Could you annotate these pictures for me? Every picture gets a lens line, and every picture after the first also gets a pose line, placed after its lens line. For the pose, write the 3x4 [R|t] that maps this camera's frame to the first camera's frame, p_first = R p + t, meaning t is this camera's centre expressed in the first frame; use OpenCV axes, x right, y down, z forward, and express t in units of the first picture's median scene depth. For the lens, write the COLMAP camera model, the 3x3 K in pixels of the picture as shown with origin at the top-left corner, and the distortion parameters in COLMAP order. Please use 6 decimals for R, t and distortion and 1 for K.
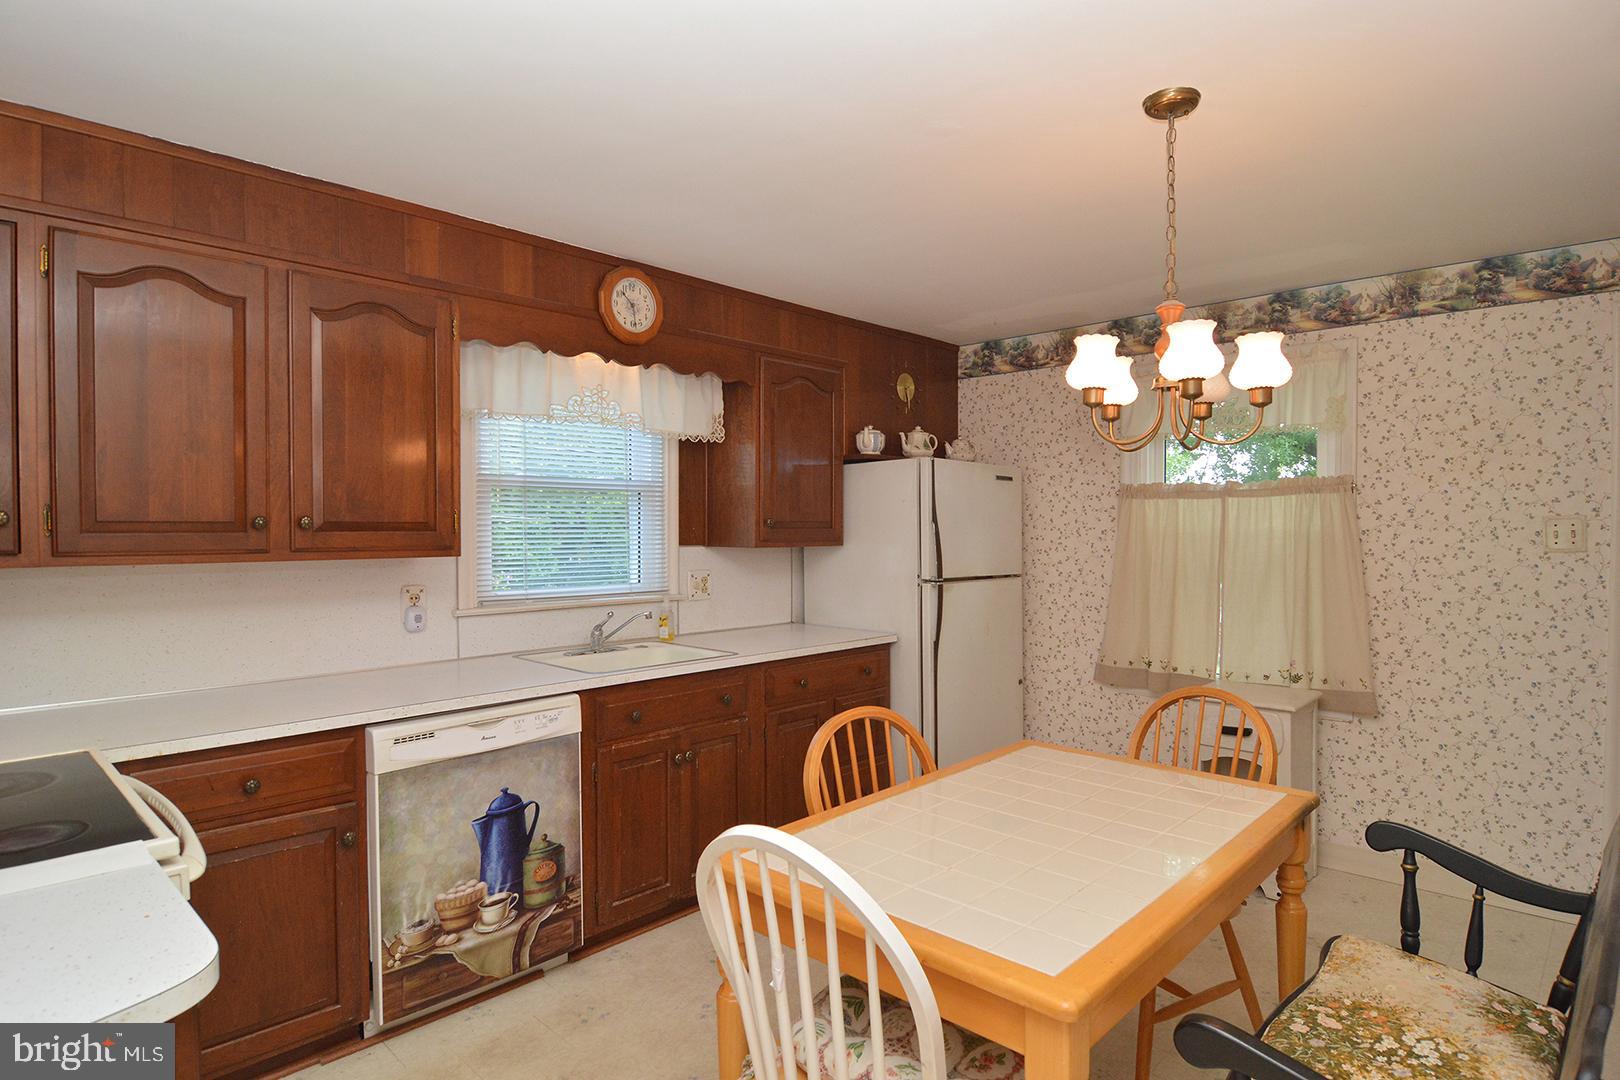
lens RADIAL K [[879.0, 0, 810.0], [0, 879.0, 540.0], [0, 0, 1]] dist [-0.021924, 0.000208]
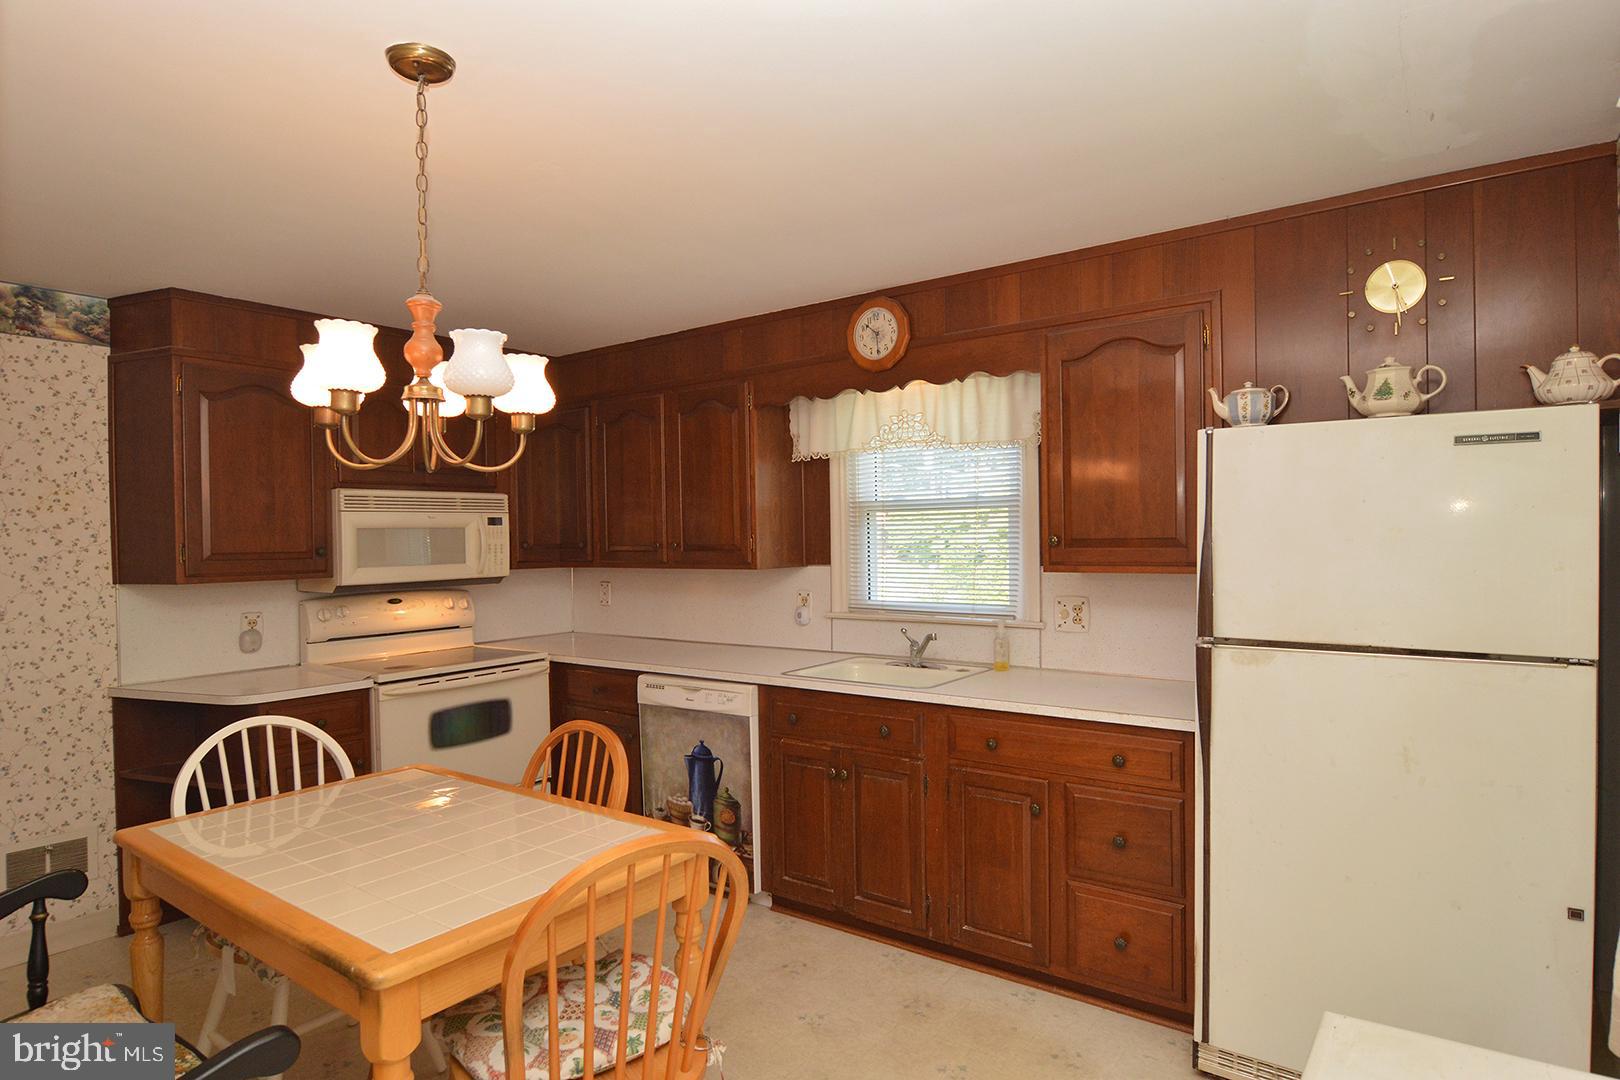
lens RADIAL K [[880.2, 0, 814.3], [0, 880.2, 542.7], [0, 0, 1]] dist [0.001413, -0.018171]
pose [[0.126155, 0.004890, -0.991999, 0.987622], [-0.000274, 0.999988, 0.004895, -0.030546], [0.992011, -0.000346, 0.126155, 0.954772]]
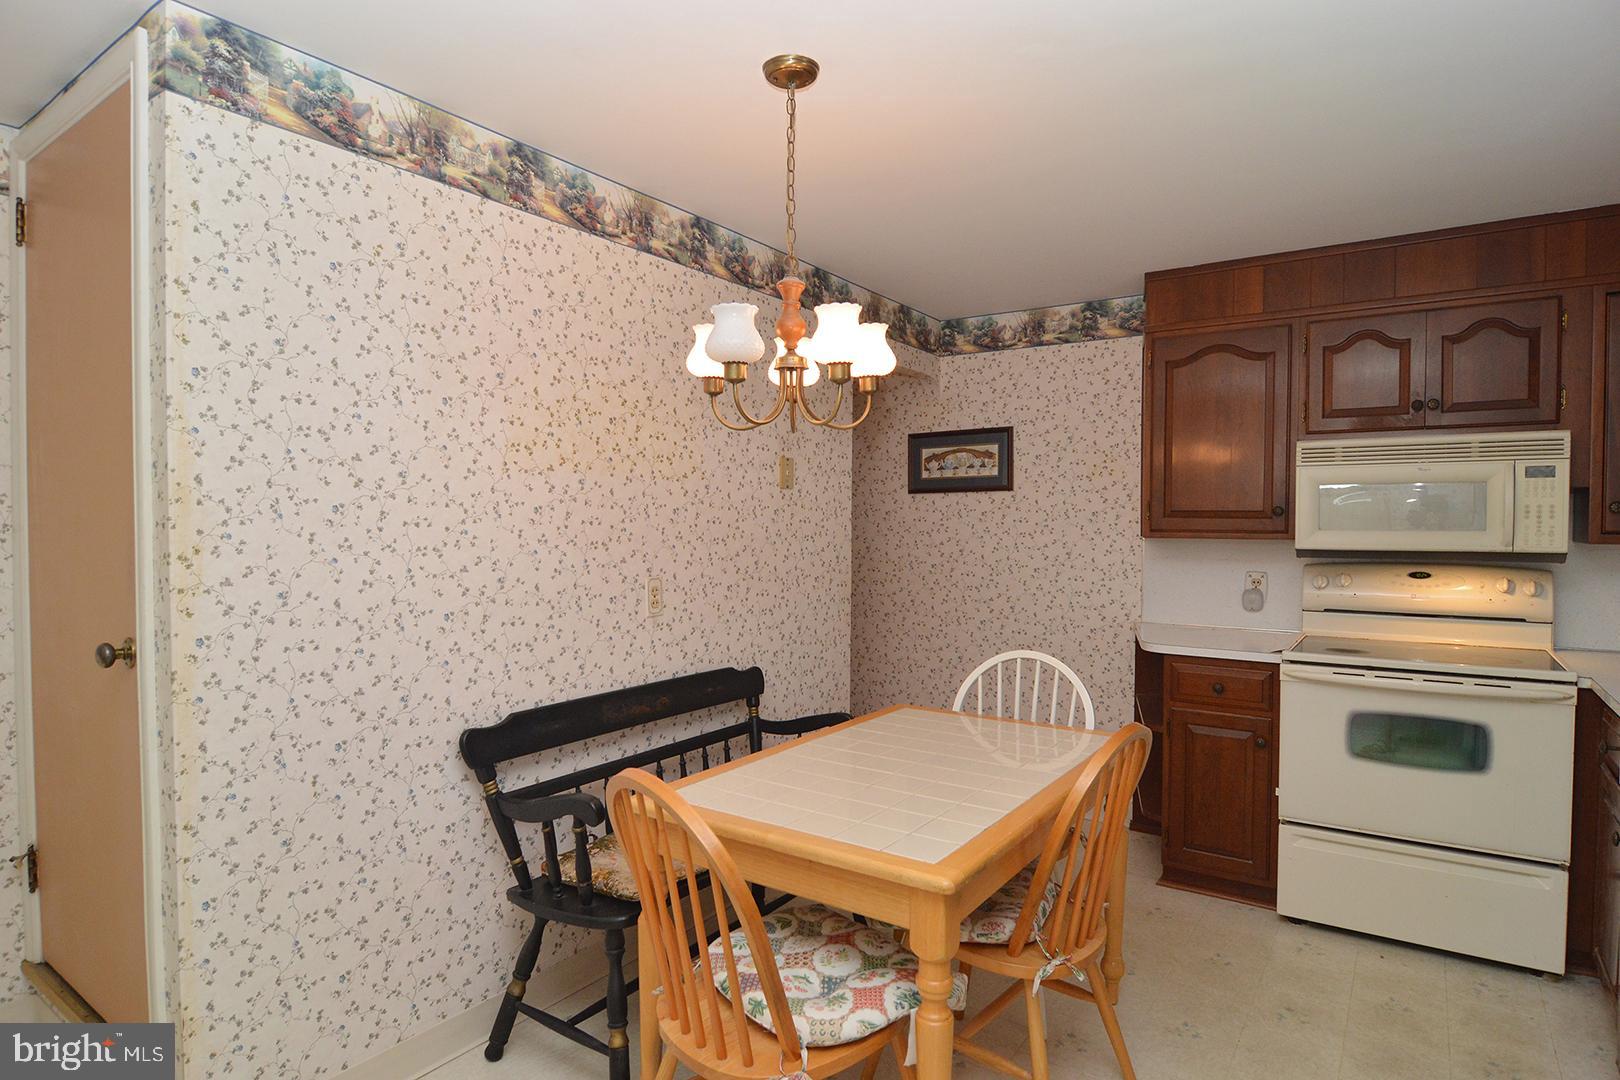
lens RADIAL K [[881.5, 0, 816.3], [0, 881.5, 540.3], [0, 0, 1]] dist [-0.005069, -0.011905]
pose [[-0.987386, 0.002270, -0.158314, 0.411006], [-0.004374, 0.999124, 0.041609, -0.017515], [0.158270, 0.041777, -0.986512, 1.498076]]
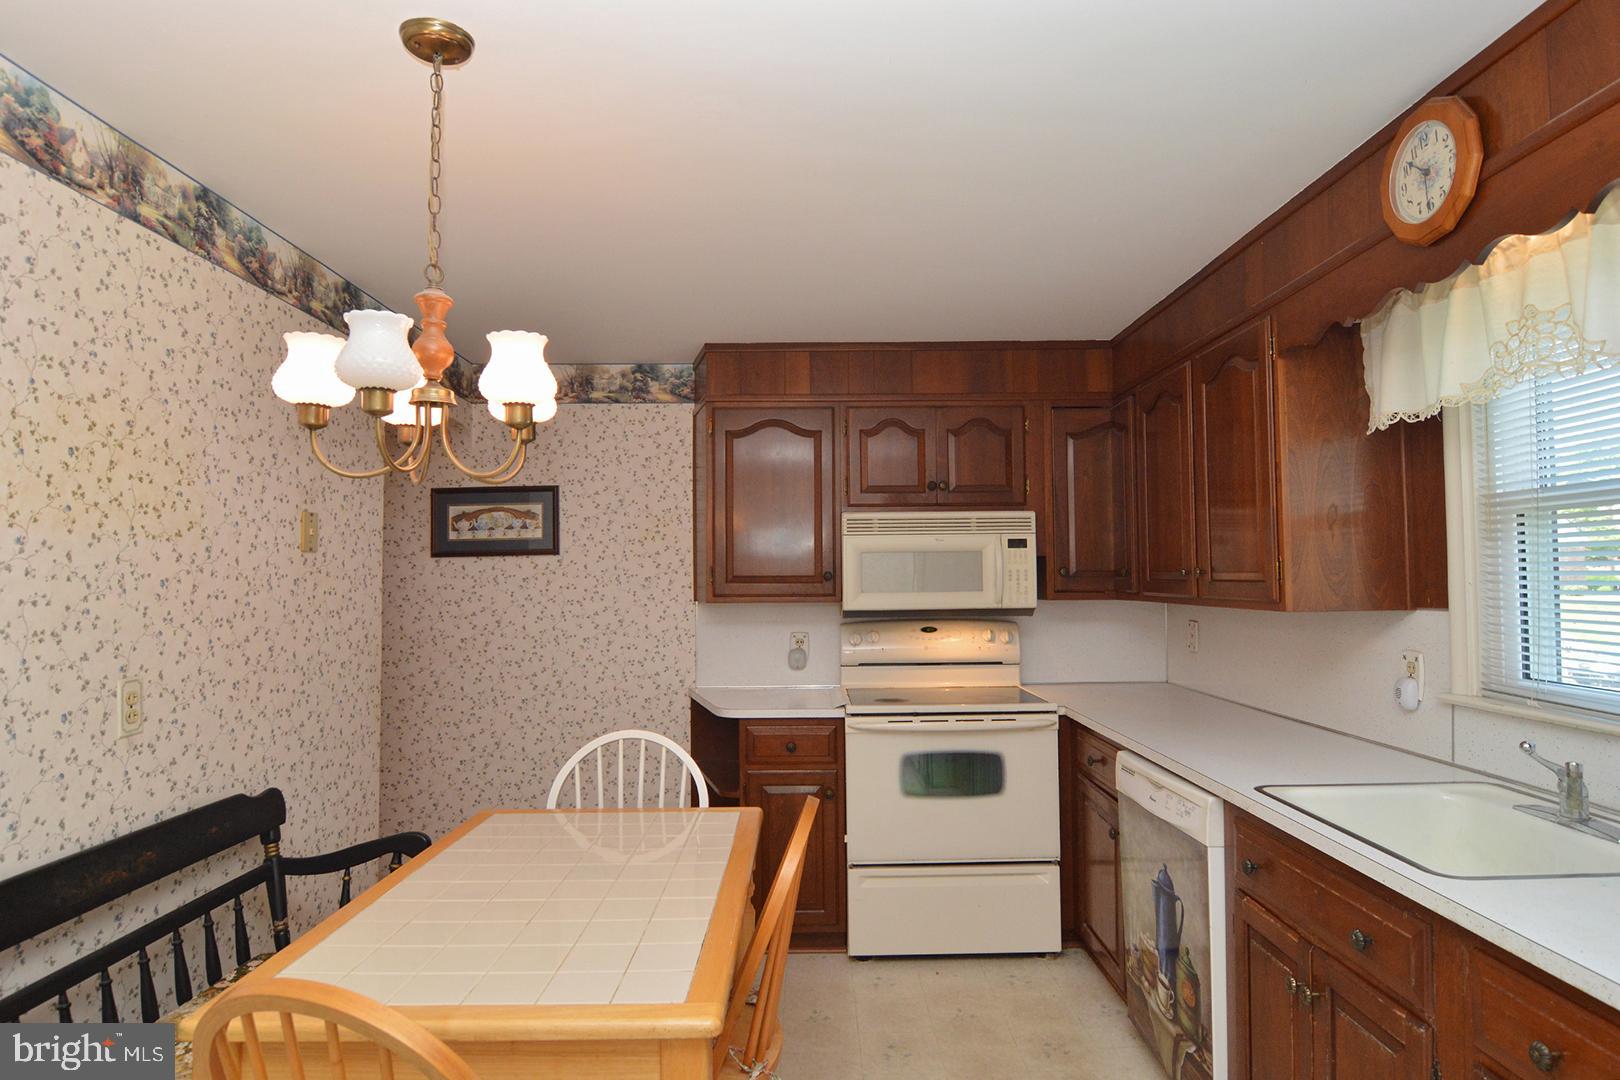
lens RADIAL K [[901.2, 0, 815.6], [0, 901.2, 541.0], [0, 0, 1]] dist [-0.002257, -0.014232]
pose [[-0.718728, -0.022368, -0.694931, 0.547509], [-0.003365, 0.999583, -0.028693, -0.023672], [0.695283, -0.018284, -0.718504, 1.359818]]
